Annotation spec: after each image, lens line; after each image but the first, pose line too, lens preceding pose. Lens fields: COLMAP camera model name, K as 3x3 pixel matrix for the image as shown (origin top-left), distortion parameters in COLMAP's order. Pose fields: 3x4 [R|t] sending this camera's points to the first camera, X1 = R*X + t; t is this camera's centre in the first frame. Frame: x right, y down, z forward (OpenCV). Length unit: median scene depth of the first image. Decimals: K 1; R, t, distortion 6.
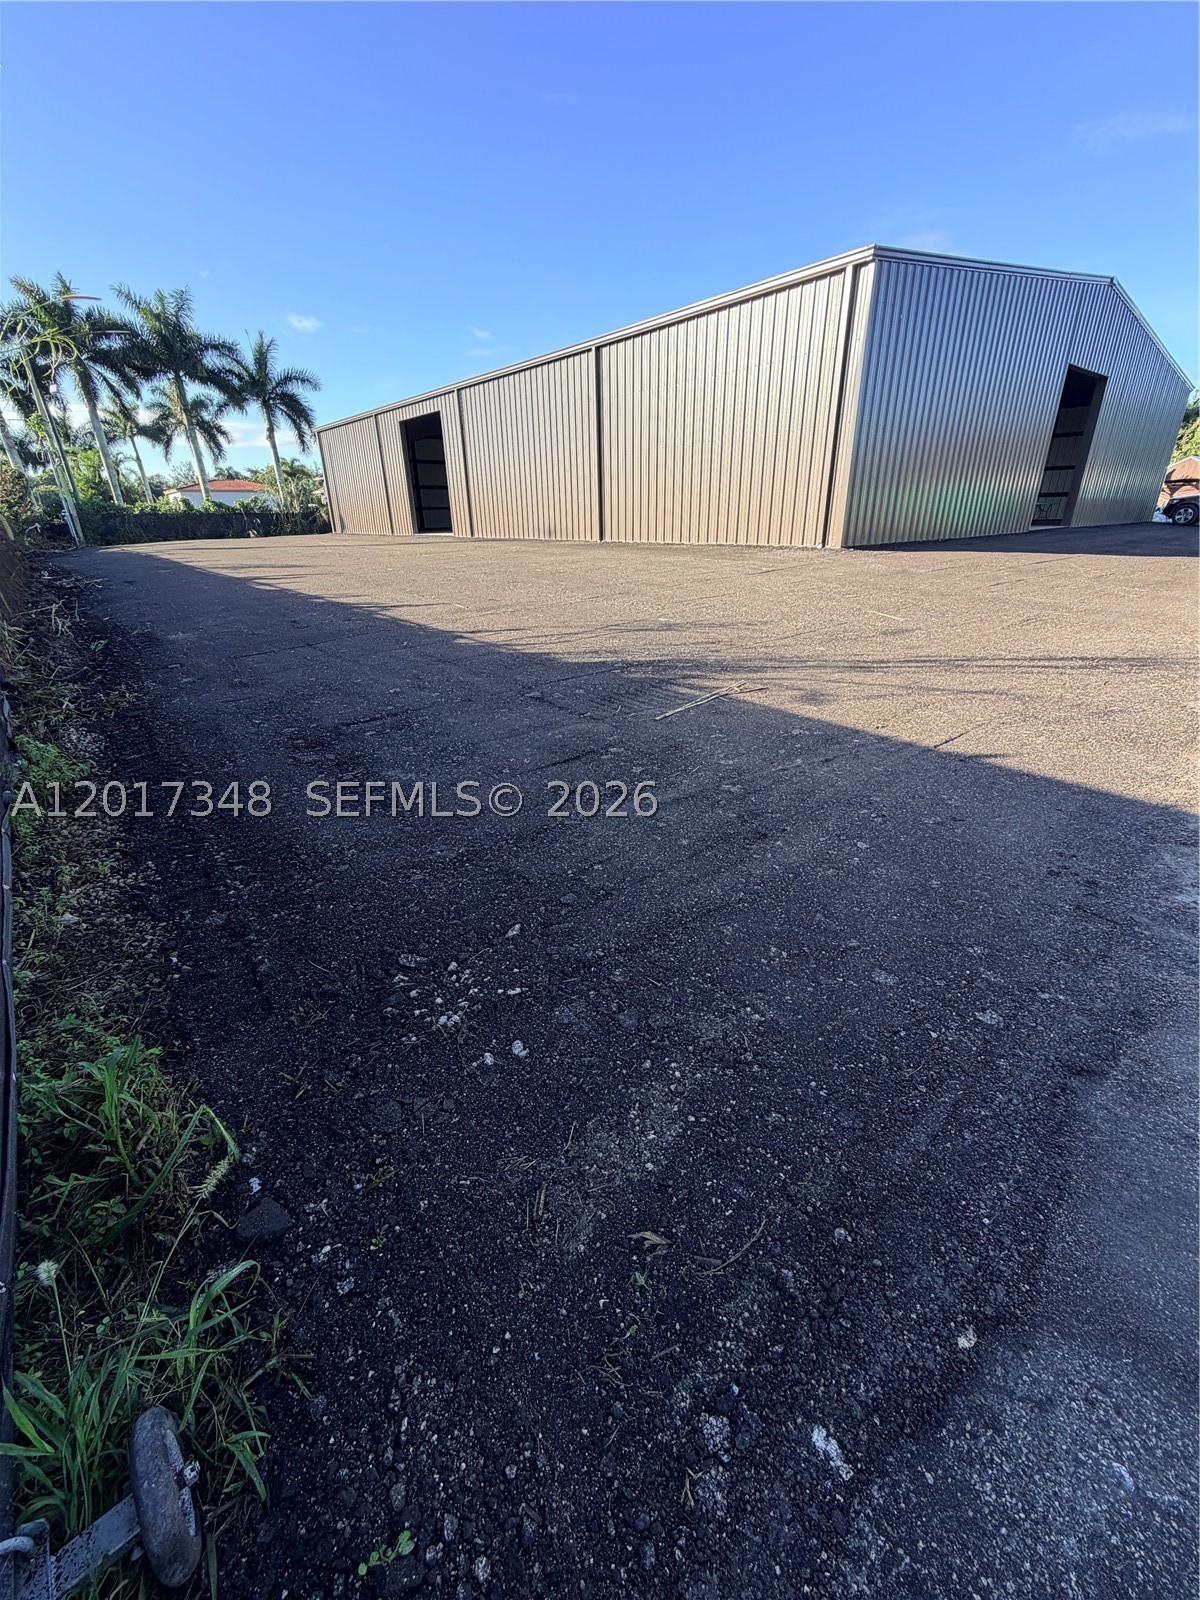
lens RADIAL K [[640.0, 0, 605.9], [0, 640.0, 802.2], [0, 0, 1]] dist [0.000836, 0.000329]
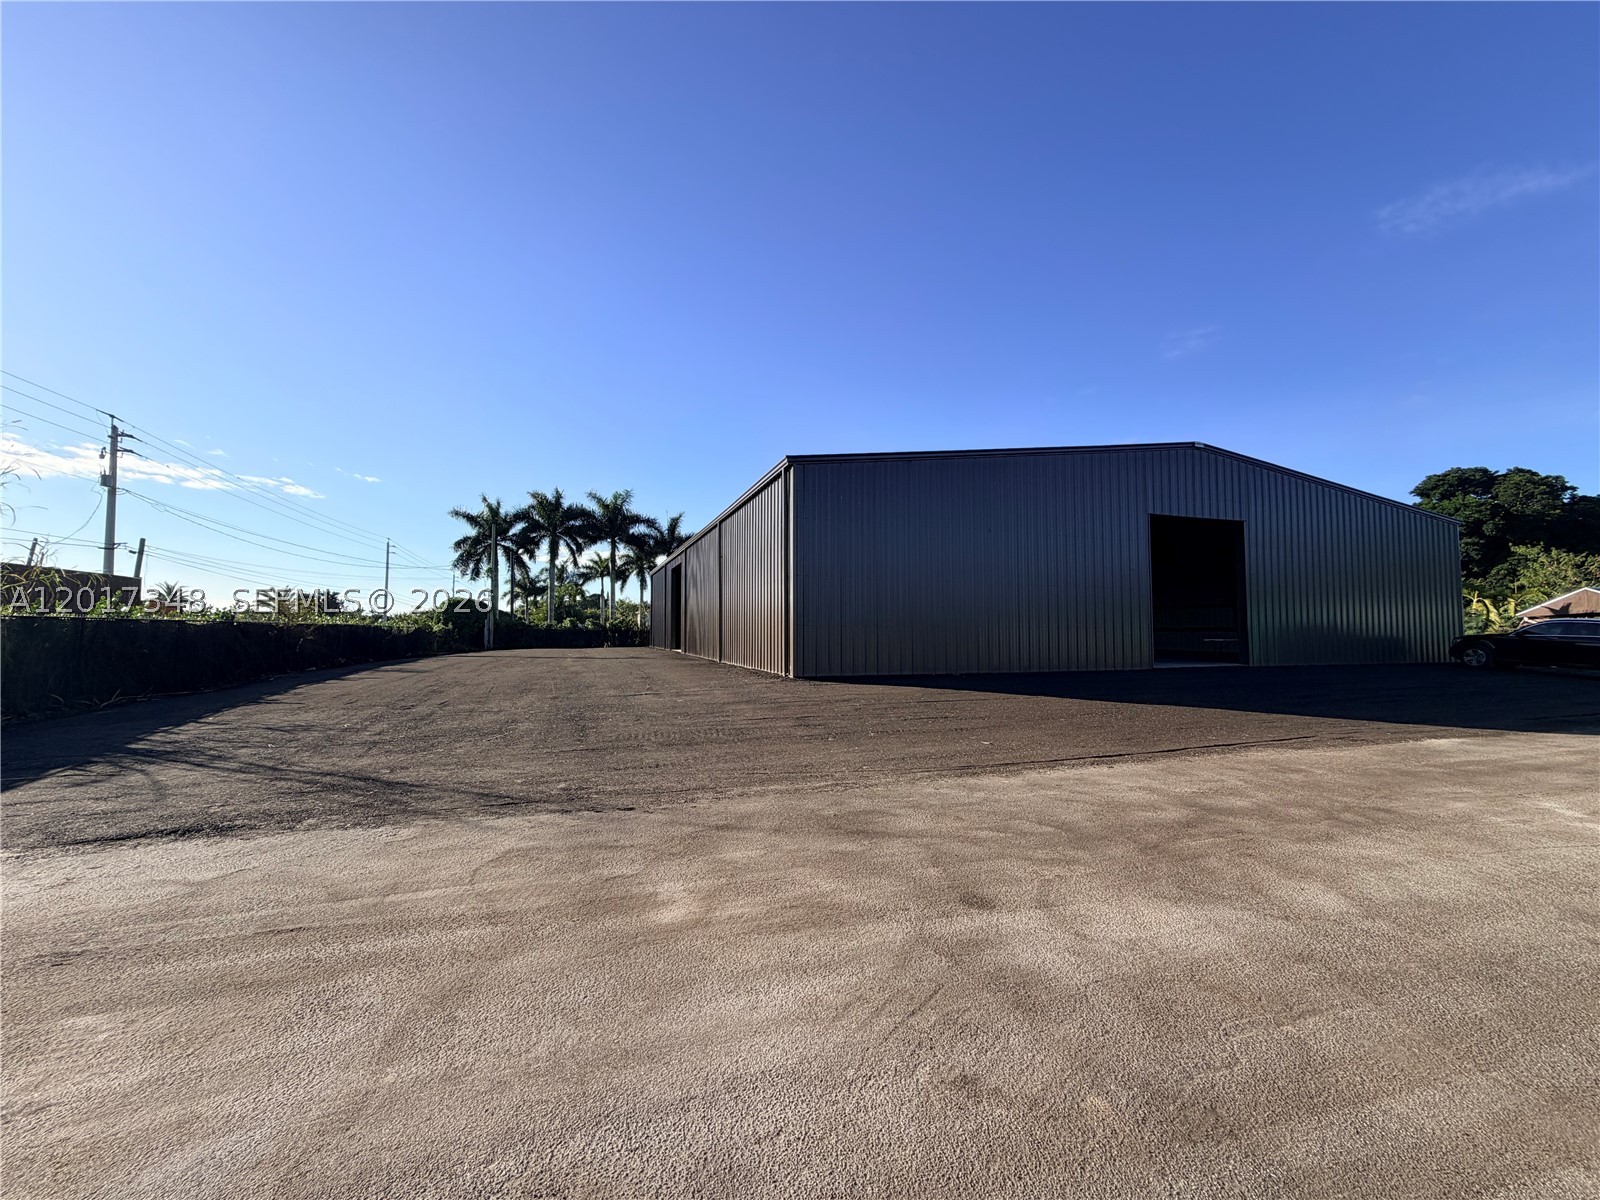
lens RADIAL K [[640.0, 0, 800.0], [0, 640.0, 600.1], [0, 0, 1]] dist [0.000836, 0.000329]
pose [[0.937455, 0.002551, -0.348096, 2.691786], [-0.160260, 0.890862, -0.425067, -0.209622], [0.309021, 0.454267, 0.835552, 0.171005]]
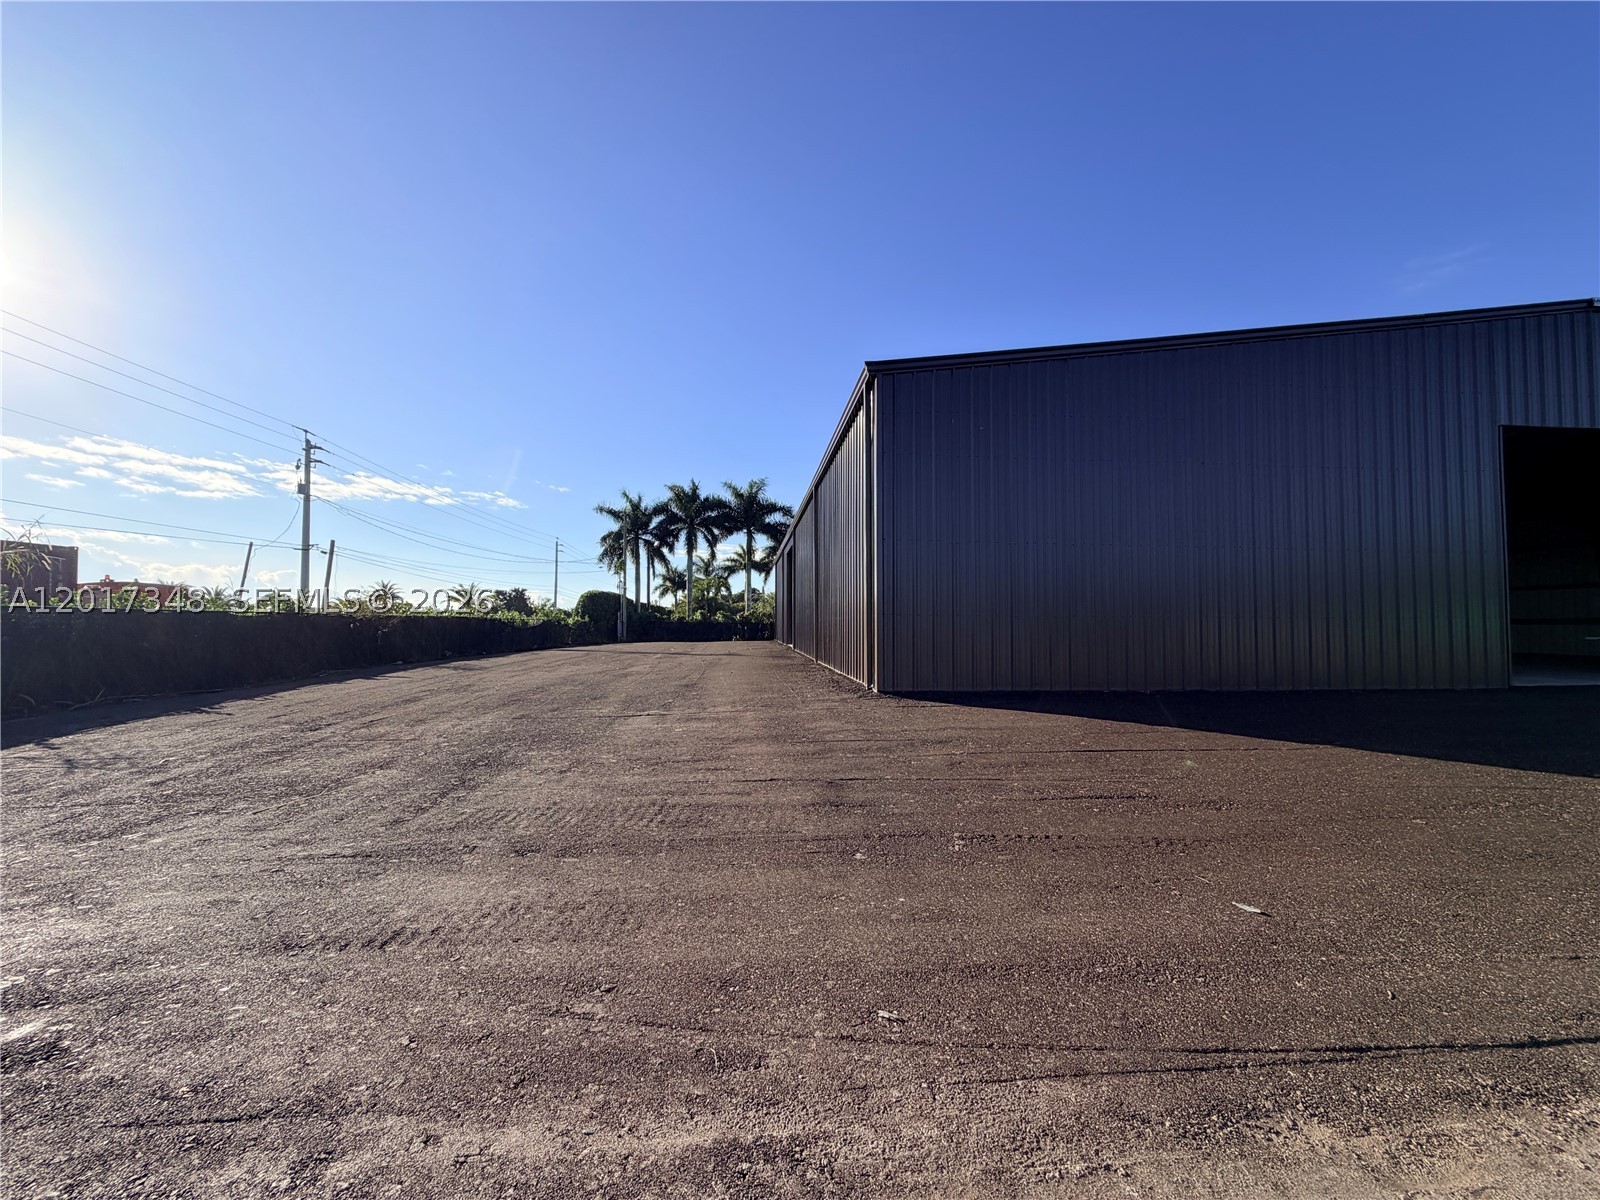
lens RADIAL K [[640.0, 0, 804.9], [0, 640.0, 595.1], [0, 0, 1]] dist [0.000836, 0.000329]
pose [[0.832117, -0.006113, -0.554567, 2.494345], [-0.243260, 0.894595, -0.374867, -0.745154], [0.498404, 0.446836, 0.742920, 1.372585]]
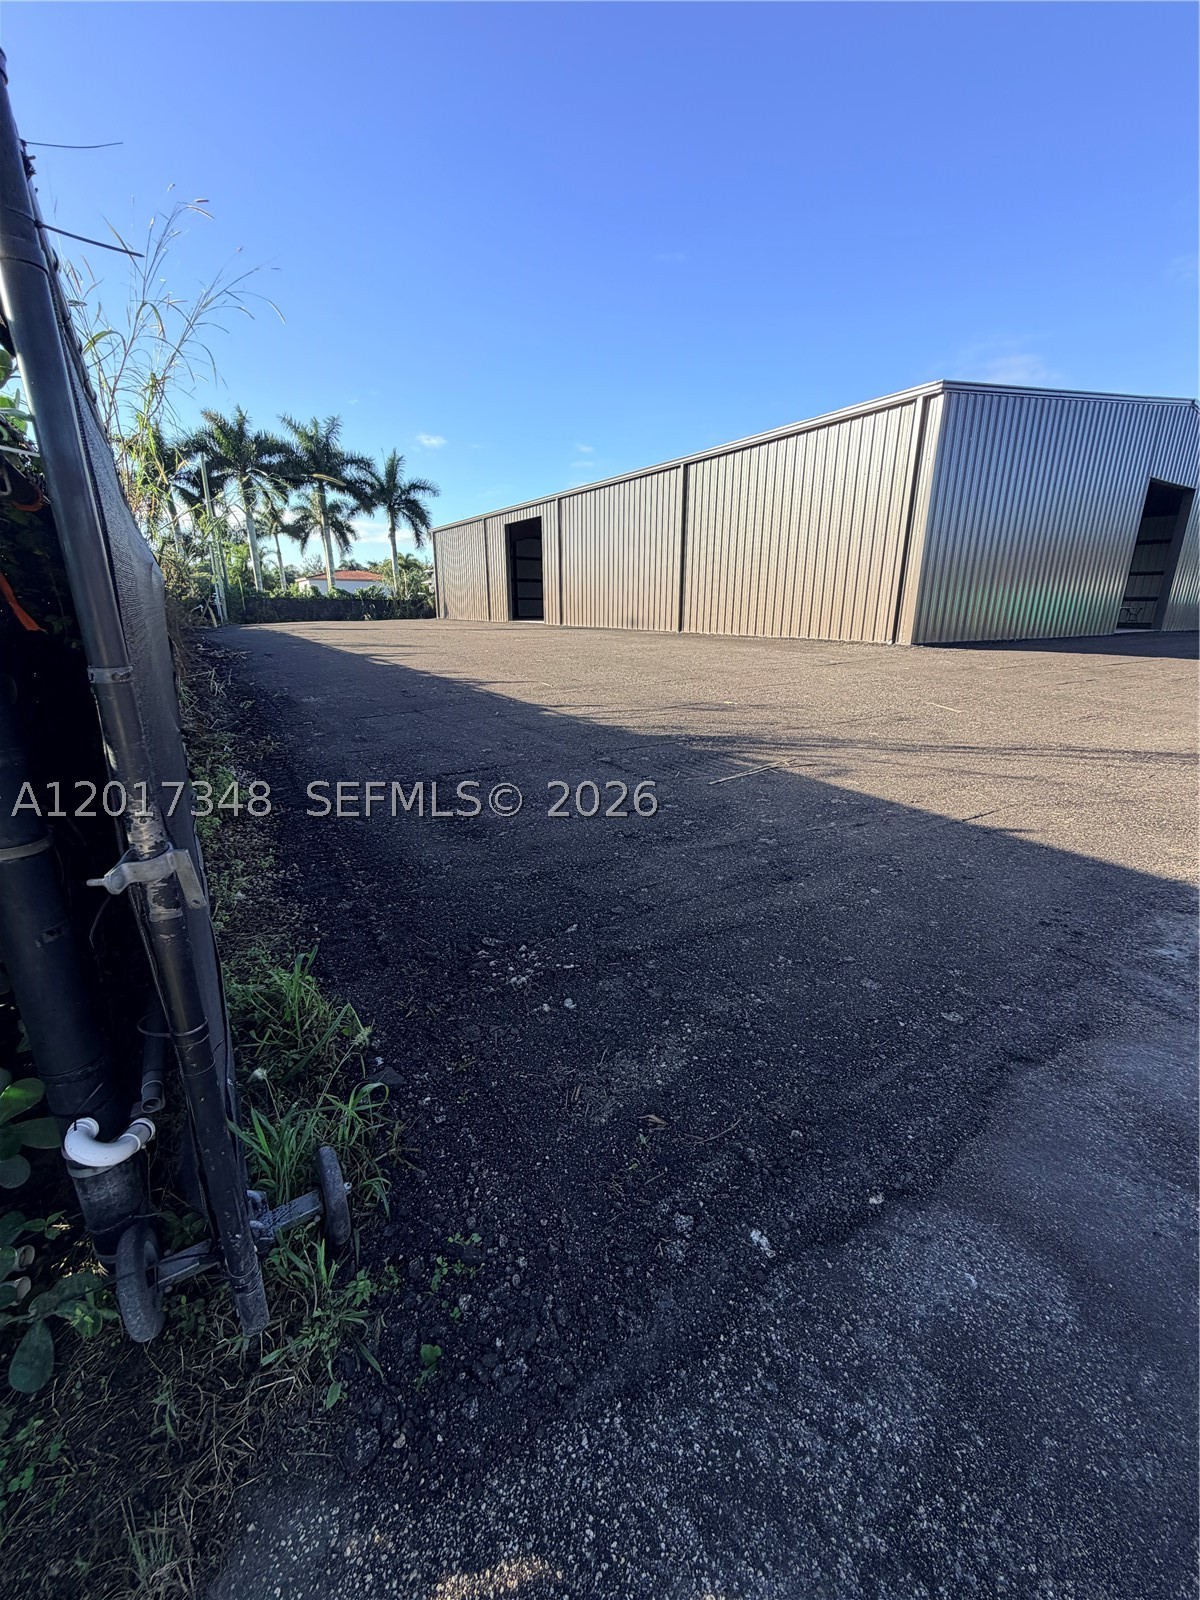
lens RADIAL K [[640.0, 0, 604.7], [0, 640.0, 802.3], [0, 0, 1]] dist [0.000836, 0.000329]
pose [[0.991918, 0.056986, -0.113359, 0.027126], [-0.070705, 0.990139, -0.120938, 0.059056], [0.105349, 0.127975, 0.986166, -0.149580]]
